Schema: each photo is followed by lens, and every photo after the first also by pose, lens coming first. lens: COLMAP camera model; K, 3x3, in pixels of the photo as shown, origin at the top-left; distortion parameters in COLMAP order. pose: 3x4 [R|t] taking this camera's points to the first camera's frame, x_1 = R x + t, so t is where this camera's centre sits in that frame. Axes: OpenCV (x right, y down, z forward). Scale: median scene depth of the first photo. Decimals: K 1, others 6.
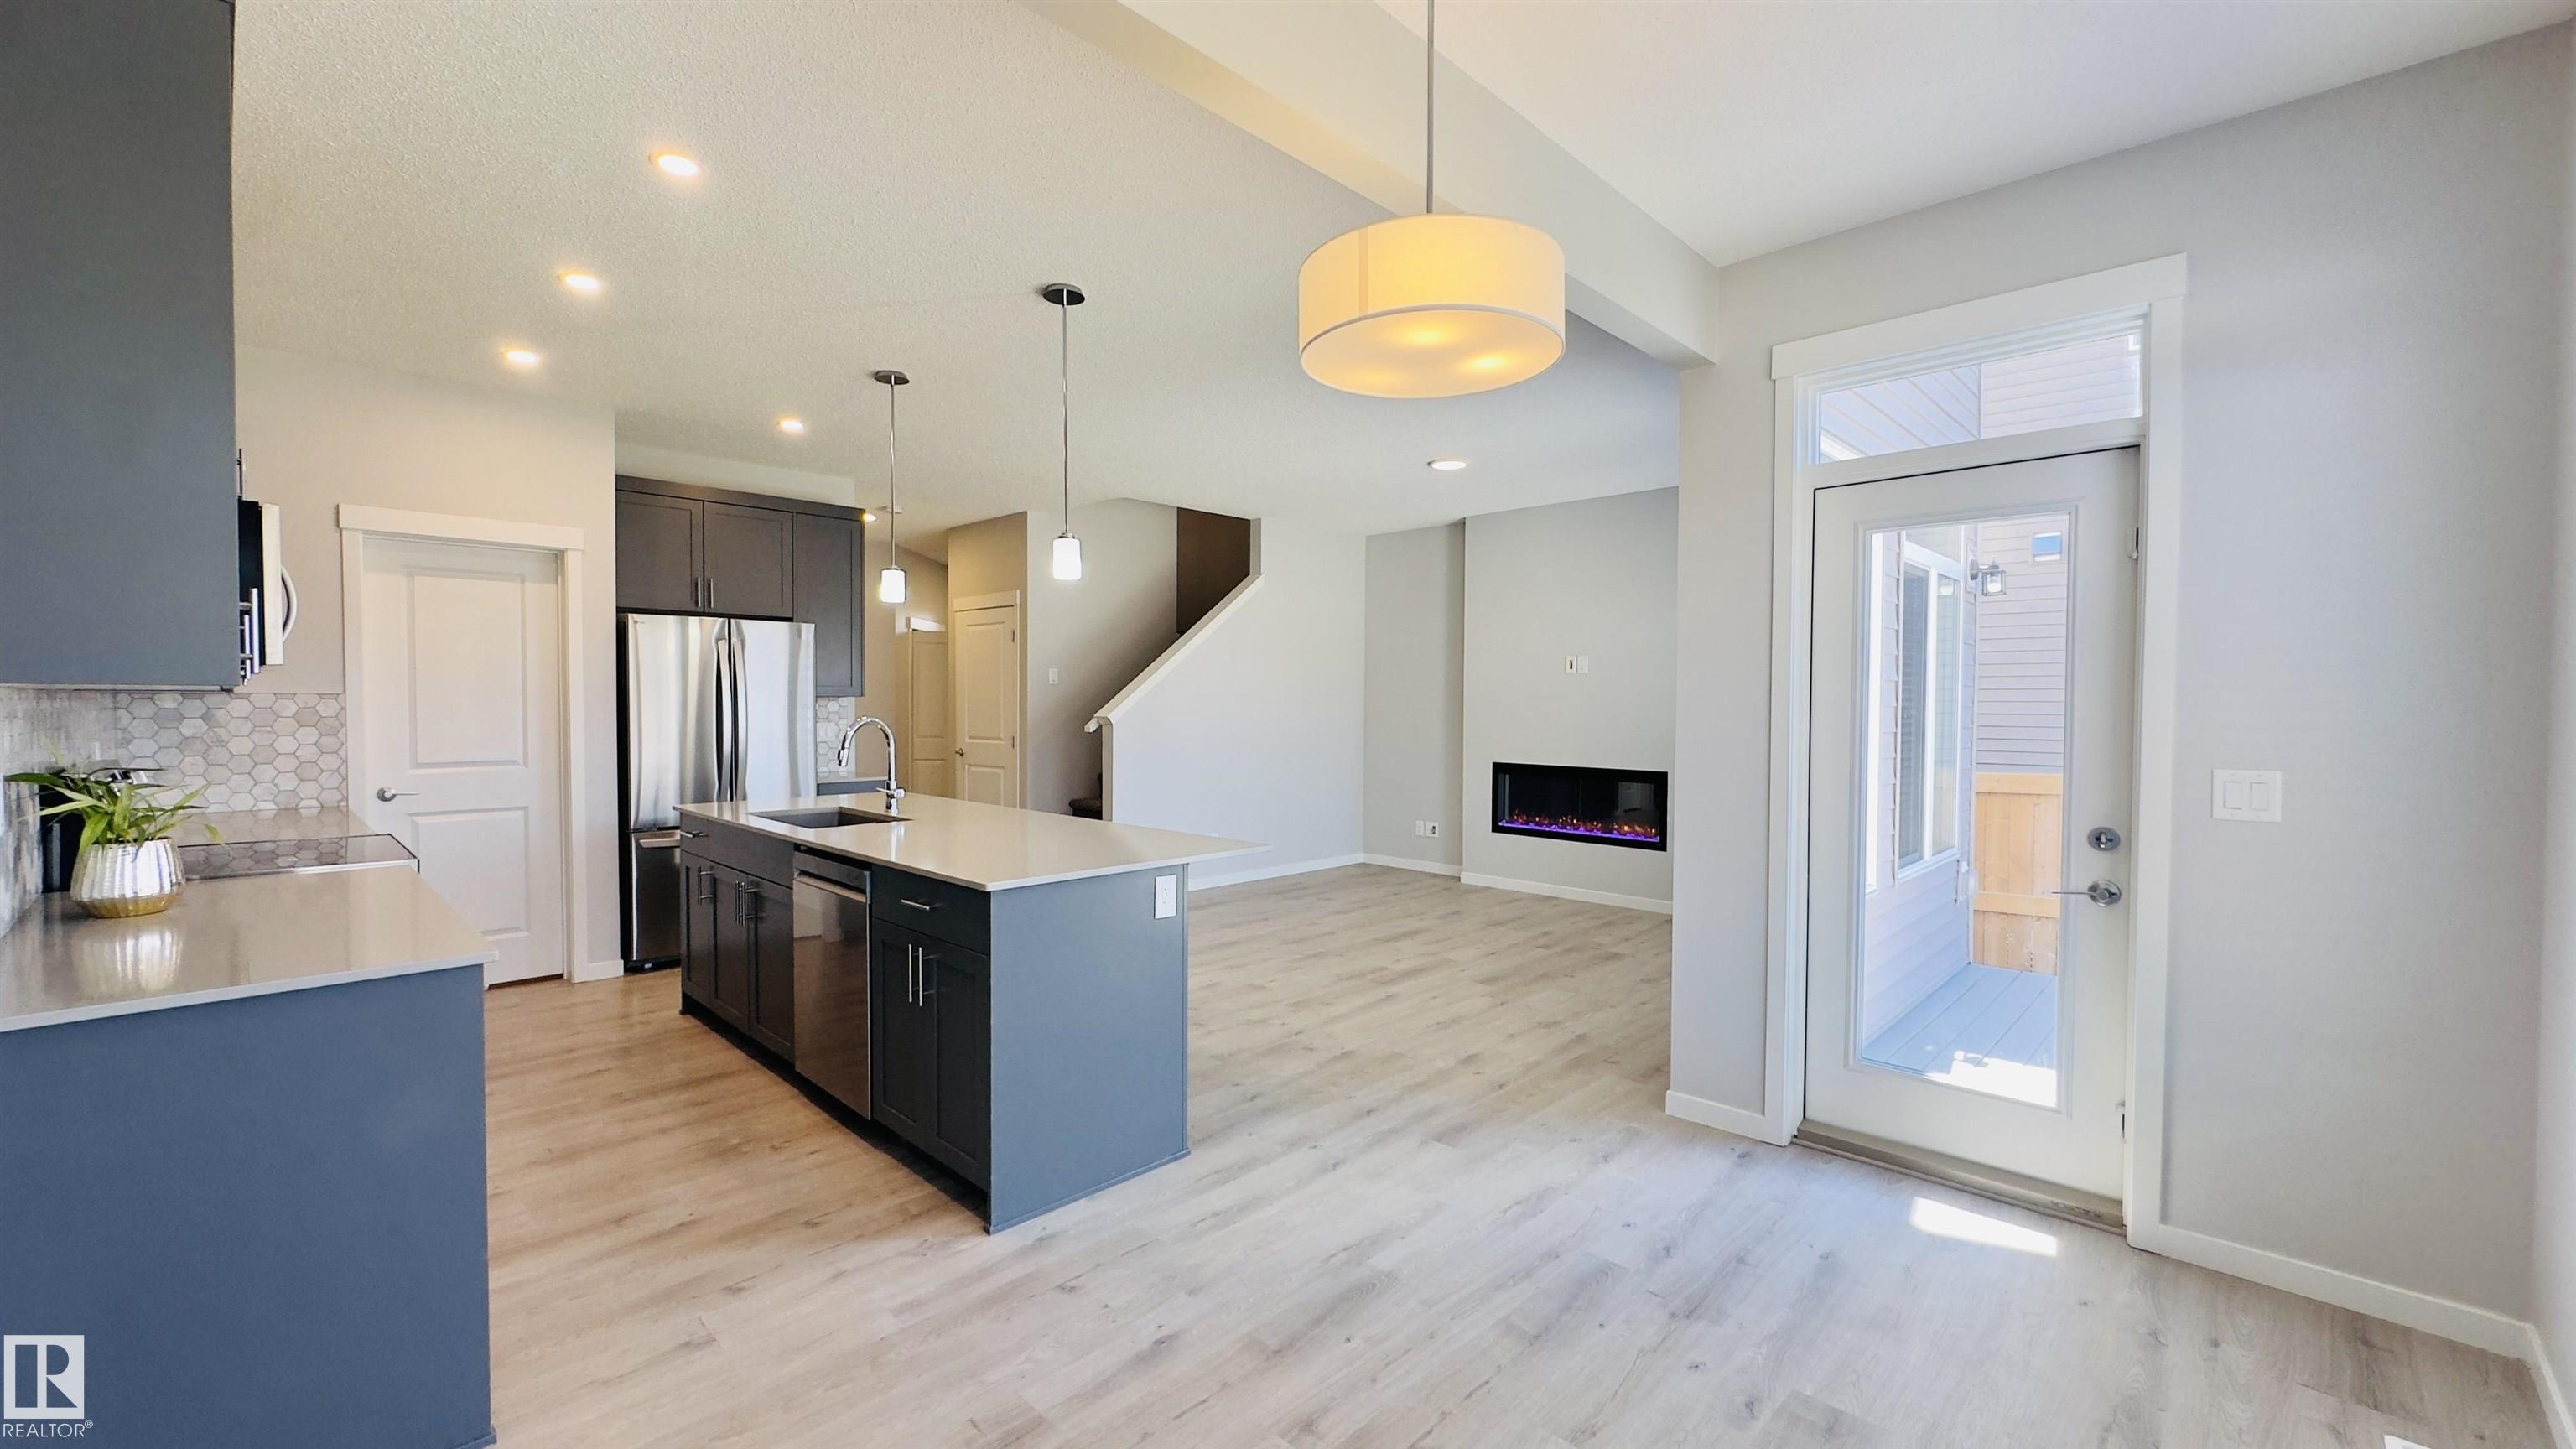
lens RADIAL K [[1026.7, 0, 1288.0], [0, 1026.7, 724.5], [0, 0, 1]] dist [-0.001440, 0.000130]
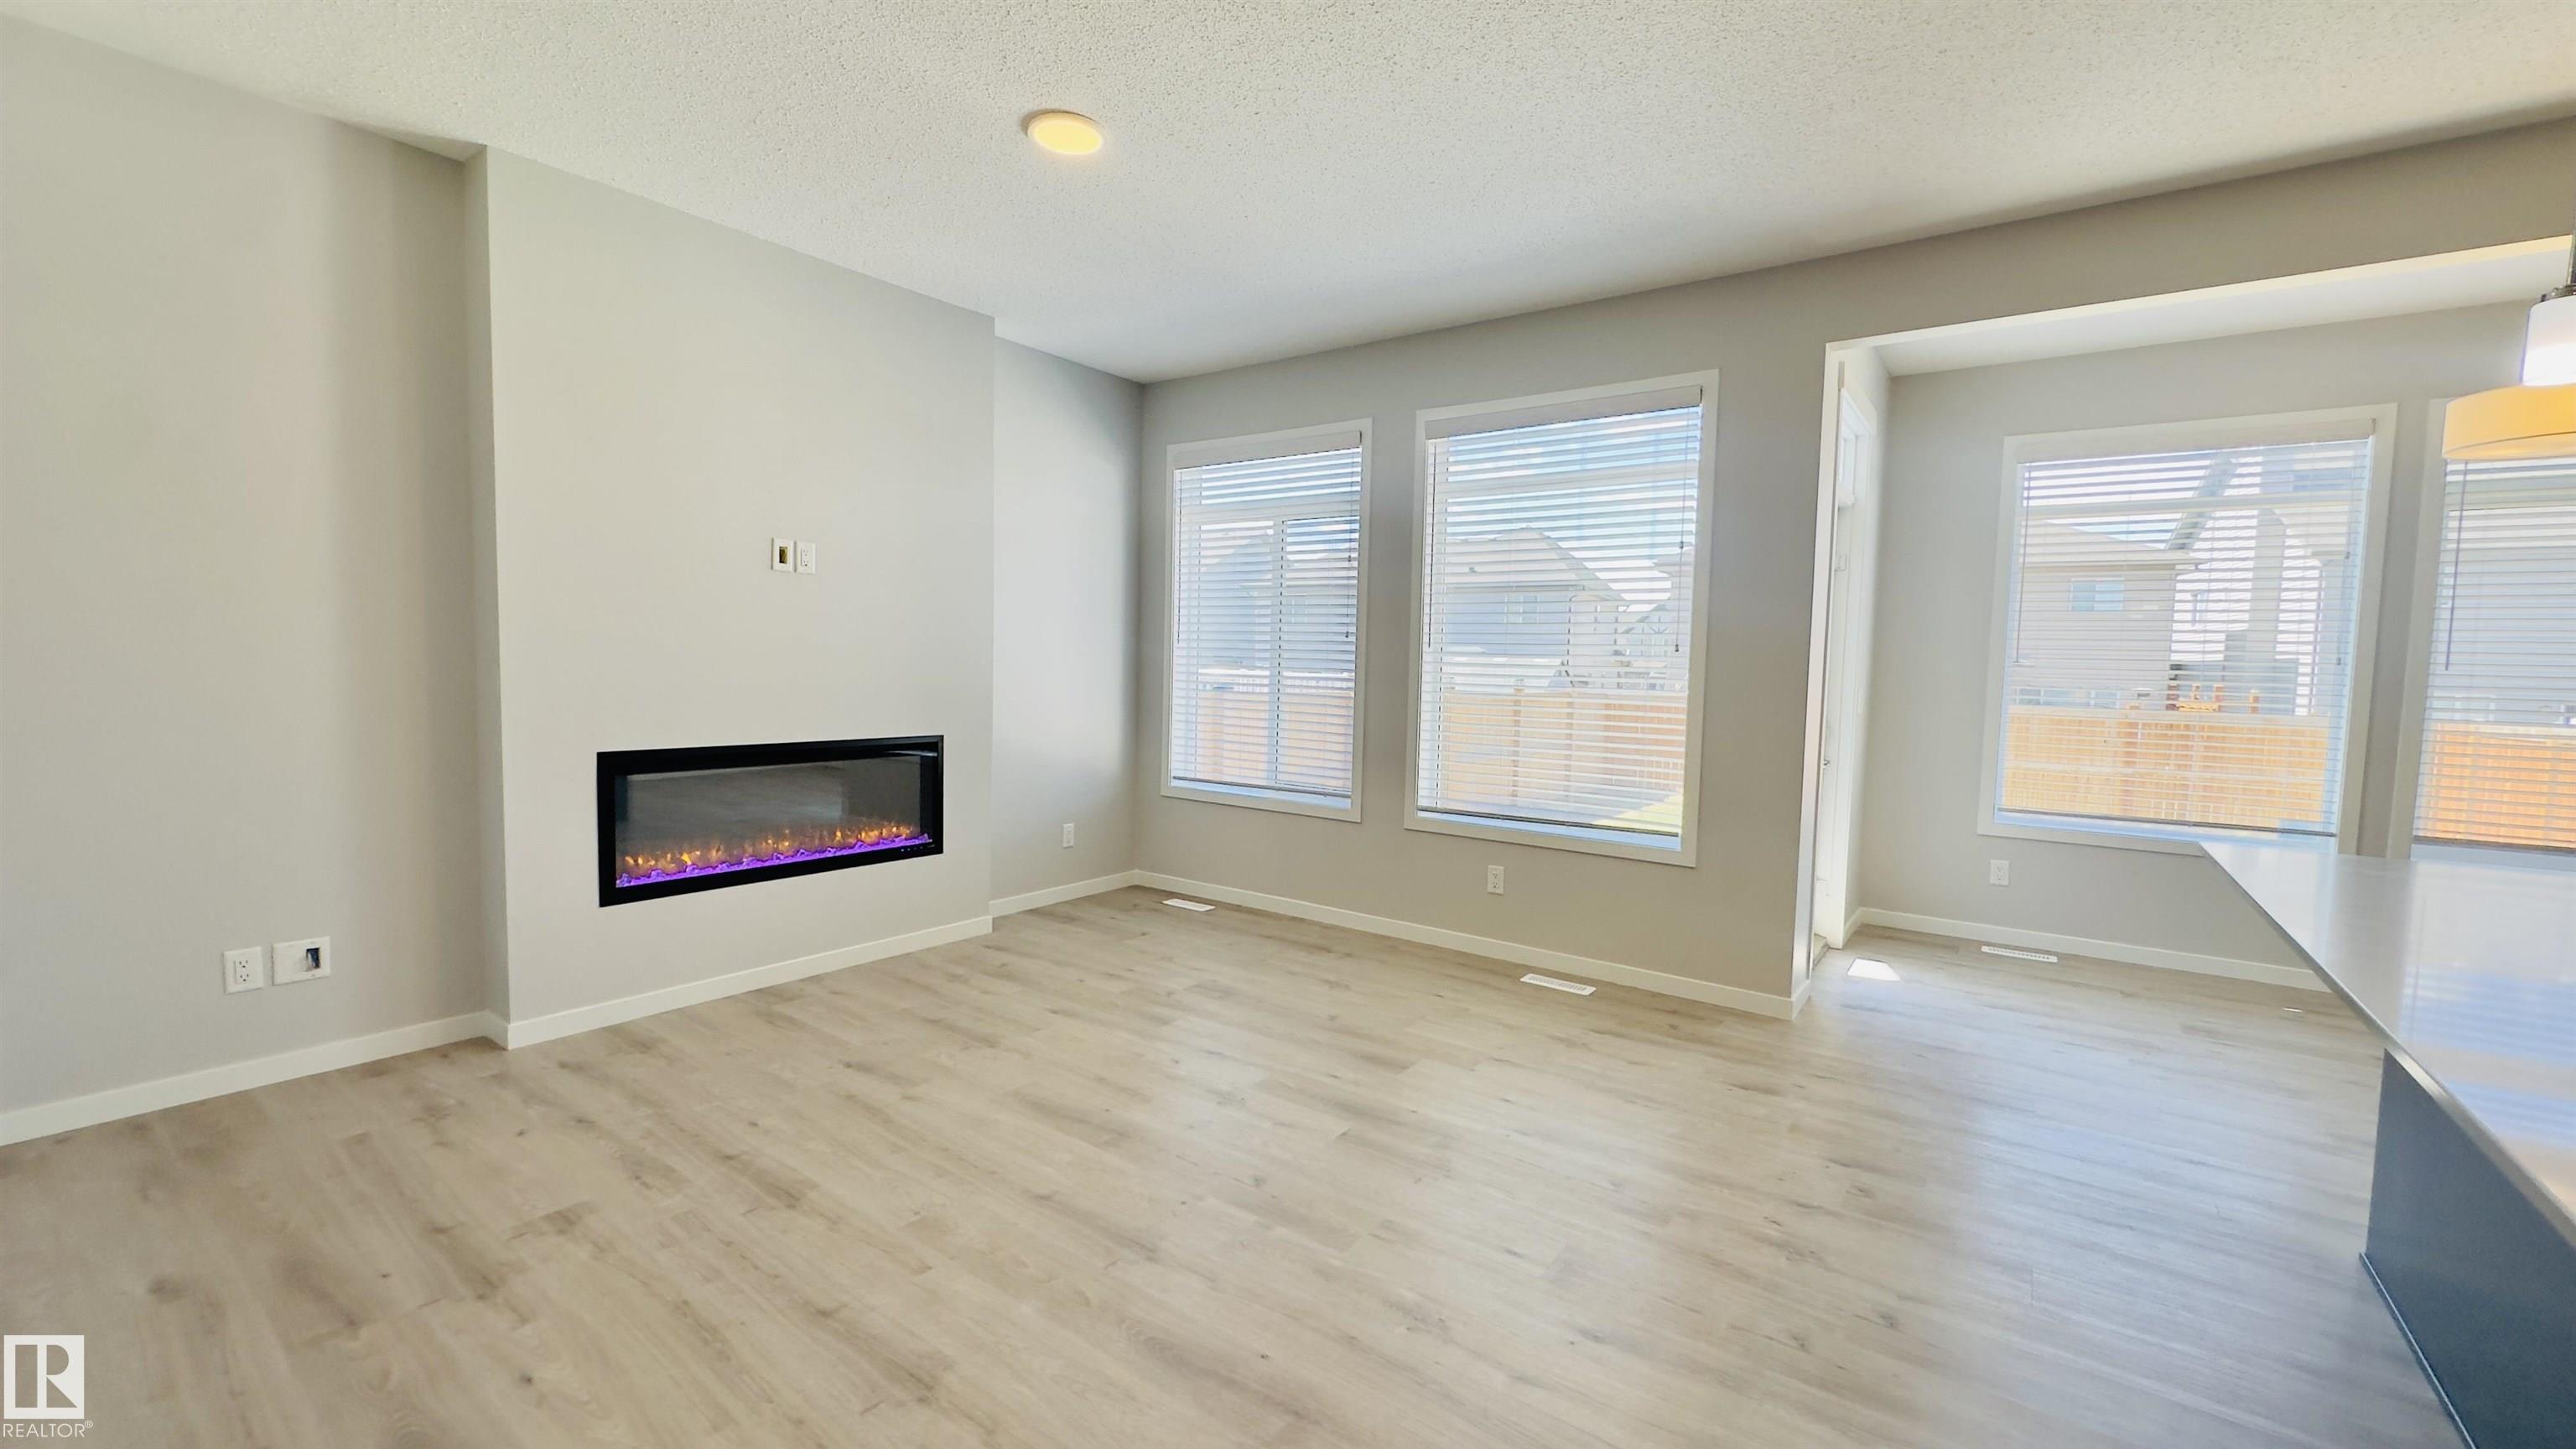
lens RADIAL K [[1026.7, 0, 1288.0], [0, 1026.7, 724.5], [0, 0, 1]] dist [-0.001440, 0.000130]
pose [[-0.142996, -0.067938, 0.987389, -0.430527], [-0.004563, 0.997676, 0.067985, -0.010392], [-0.989713, 0.005217, -0.142974, 1.157119]]
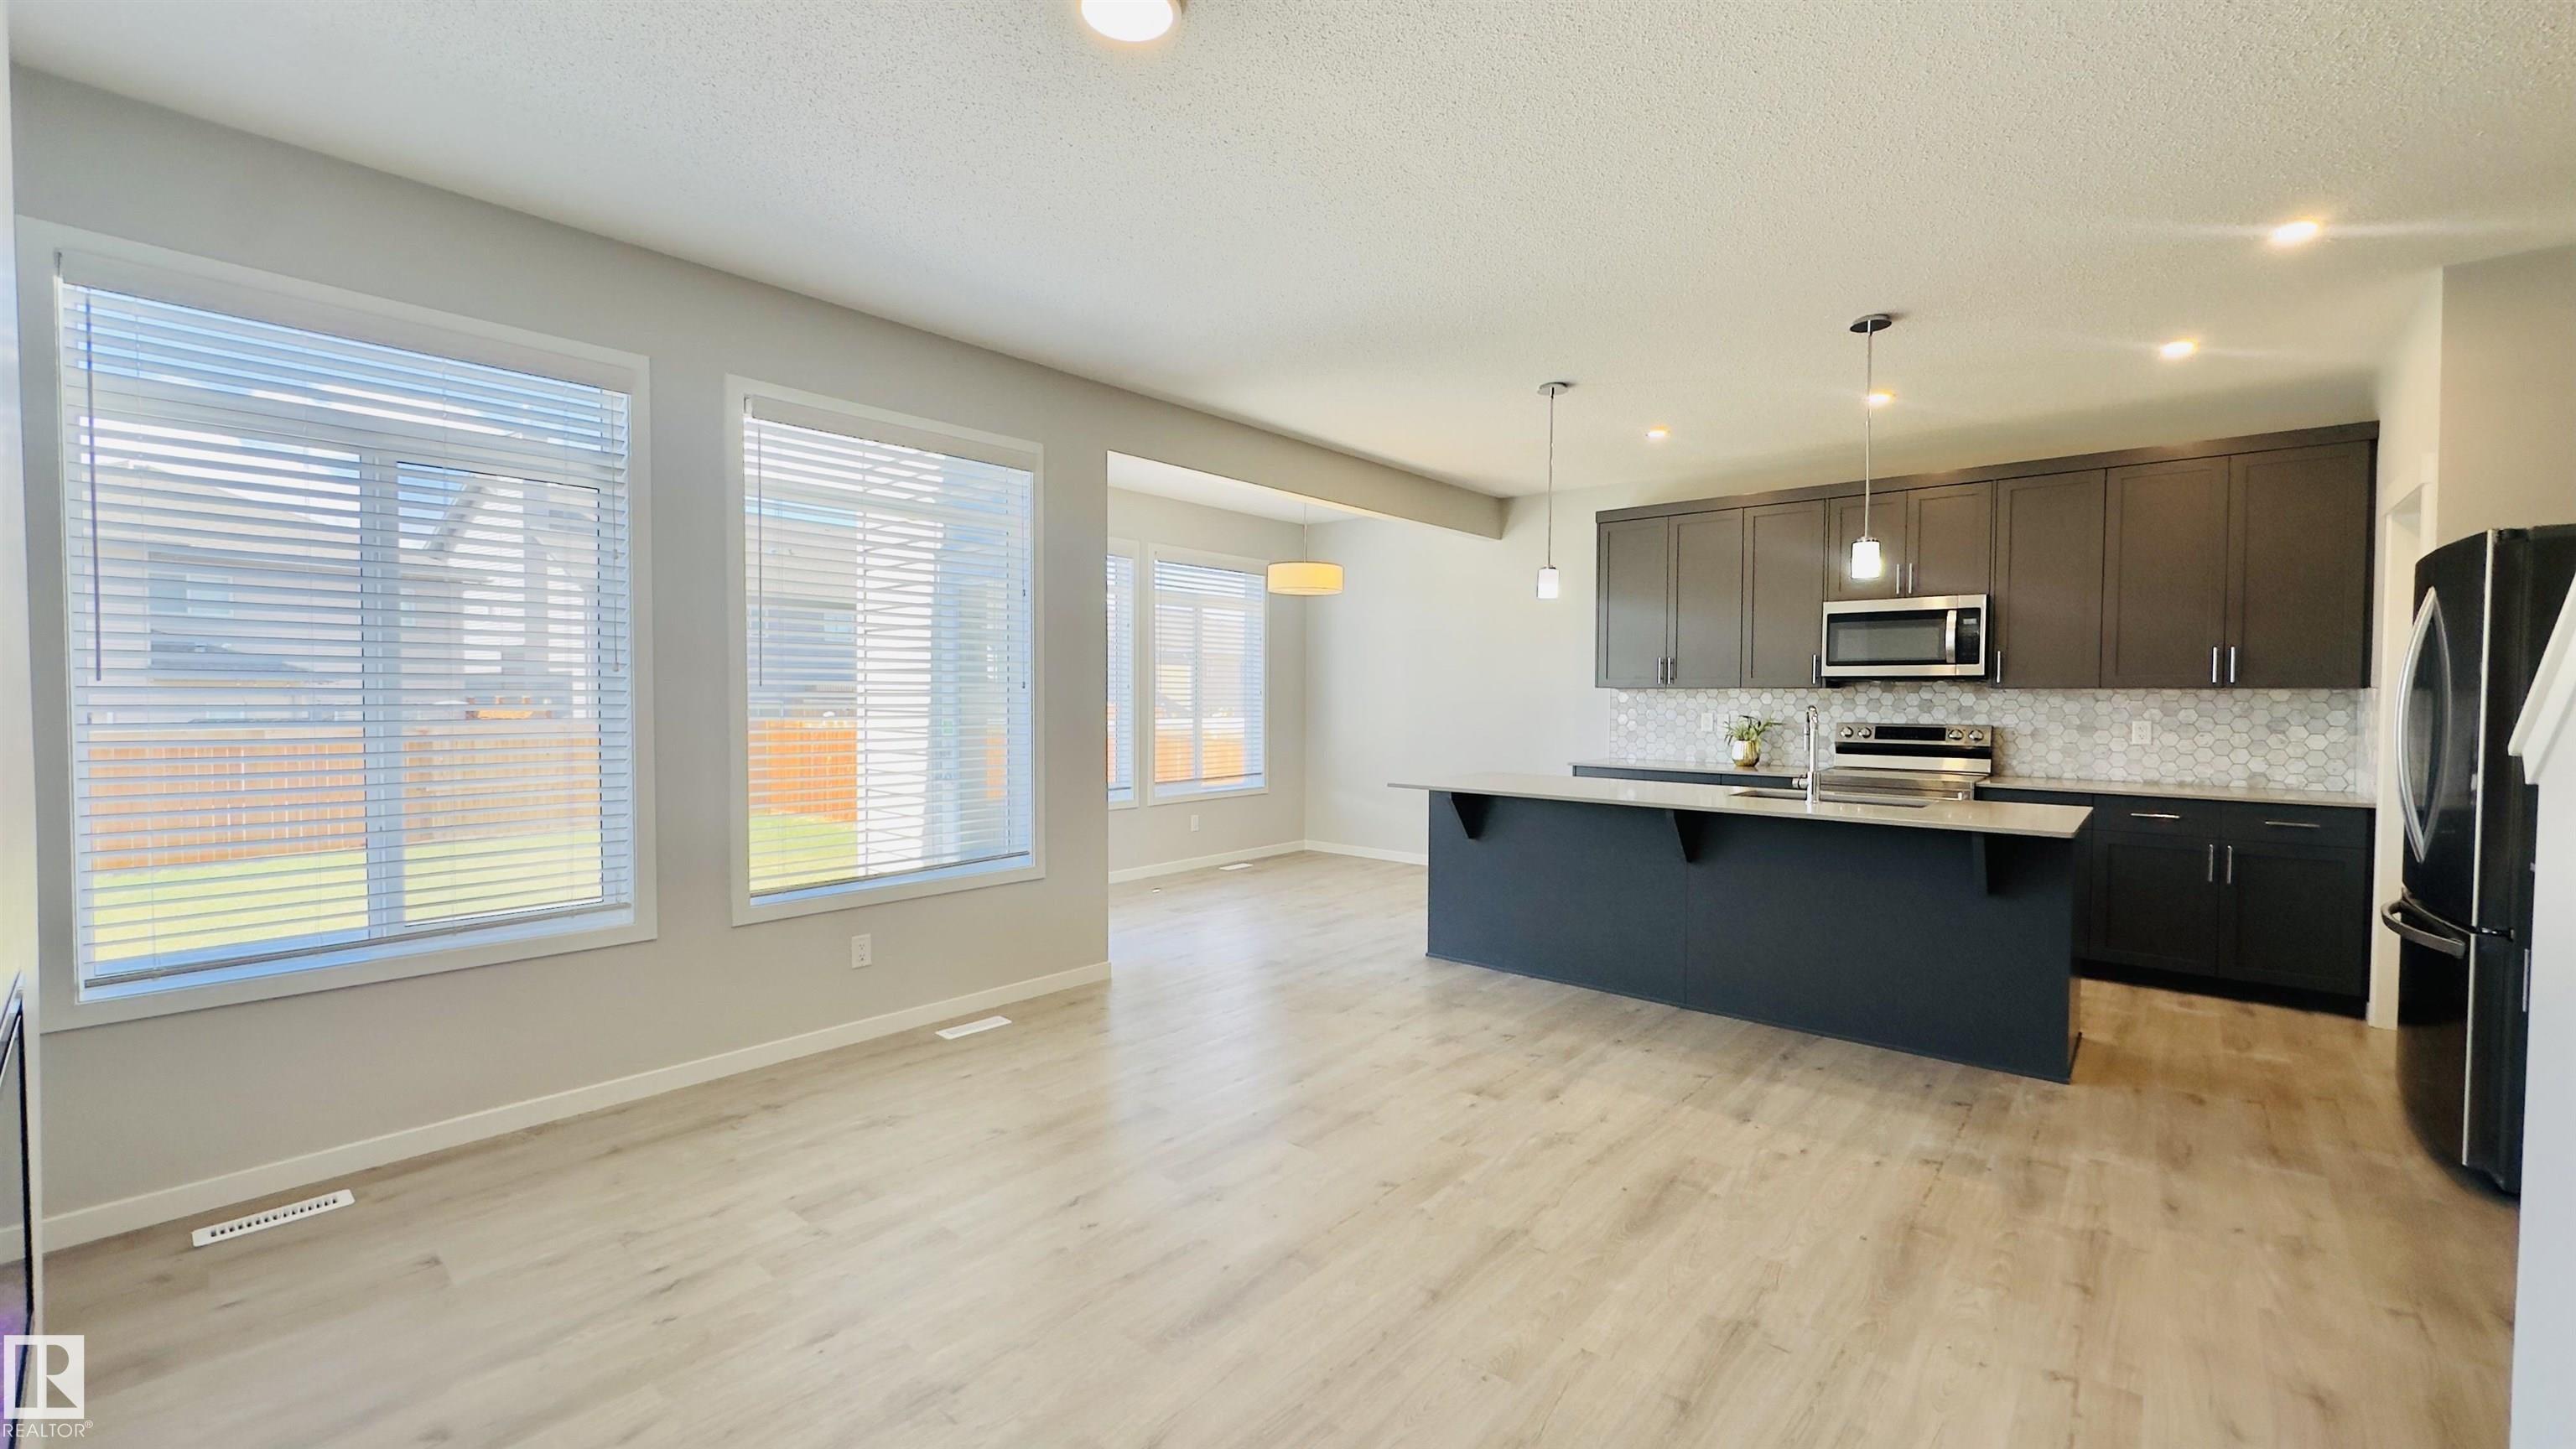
lens RADIAL K [[1026.7, 0, 1288.0], [0, 1026.7, 724.5], [0, 0, 1]] dist [-0.001440, 0.000130]
pose [[-0.998055, -0.004754, -0.062164, 0.146351], [-0.007780, 0.998792, 0.048522, -0.027687], [0.061859, 0.048911, -0.996886, 1.641726]]
